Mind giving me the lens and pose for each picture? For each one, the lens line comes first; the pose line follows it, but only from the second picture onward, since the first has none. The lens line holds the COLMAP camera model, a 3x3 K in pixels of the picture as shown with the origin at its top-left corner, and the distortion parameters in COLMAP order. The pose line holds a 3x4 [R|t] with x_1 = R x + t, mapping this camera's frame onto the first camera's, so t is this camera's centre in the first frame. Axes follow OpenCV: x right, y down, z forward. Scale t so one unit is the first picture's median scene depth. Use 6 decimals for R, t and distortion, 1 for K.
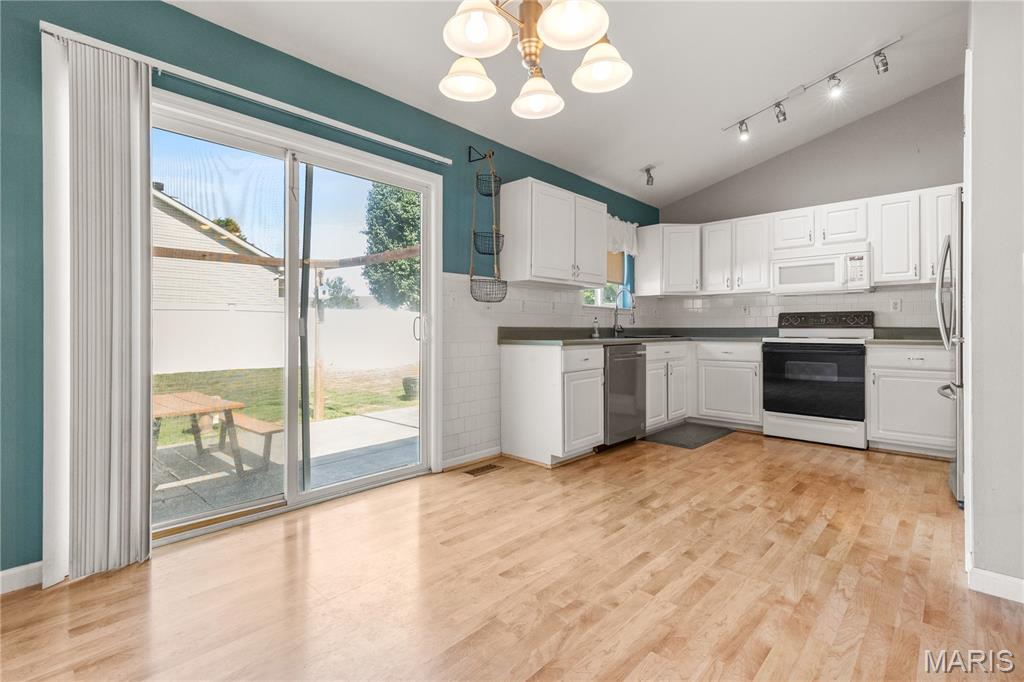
lens RADIAL K [[468.0, 0, 515.3], [0, 468.0, 333.8], [0, 0, 1]] dist [0.011261, -0.000880]
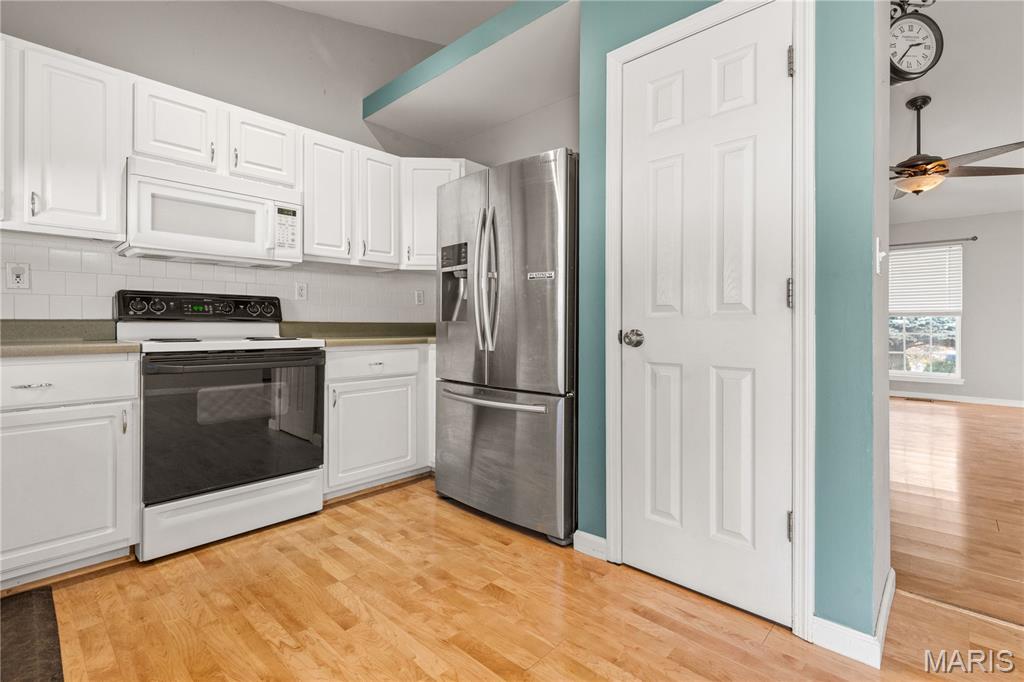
lens RADIAL K [[468.0, 0, 516.1], [0, 468.0, 328.3], [0, 0, 1]] dist [0.011261, -0.000880]
pose [[0.004030, -0.005150, 0.999979, 0.116193], [0.008112, 0.999954, 0.005117, -0.005988], [-0.999959, 0.008091, 0.004071, 0.862616]]
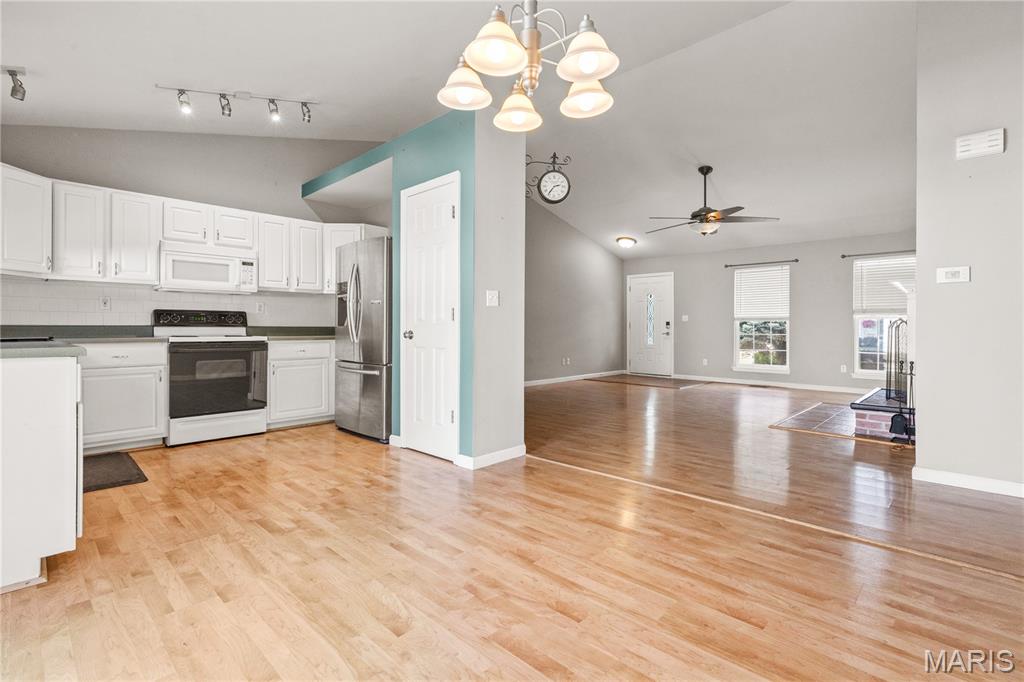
lens RADIAL K [[468.0, 0, 512.1], [0, 468.0, 332.4], [0, 0, 1]] dist [0.011261, -0.000880]
pose [[0.026226, -0.009369, 0.999612, -0.458818], [0.008703, 0.999920, 0.009144, -0.004256], [-0.999618, 0.008460, 0.026306, 0.436548]]
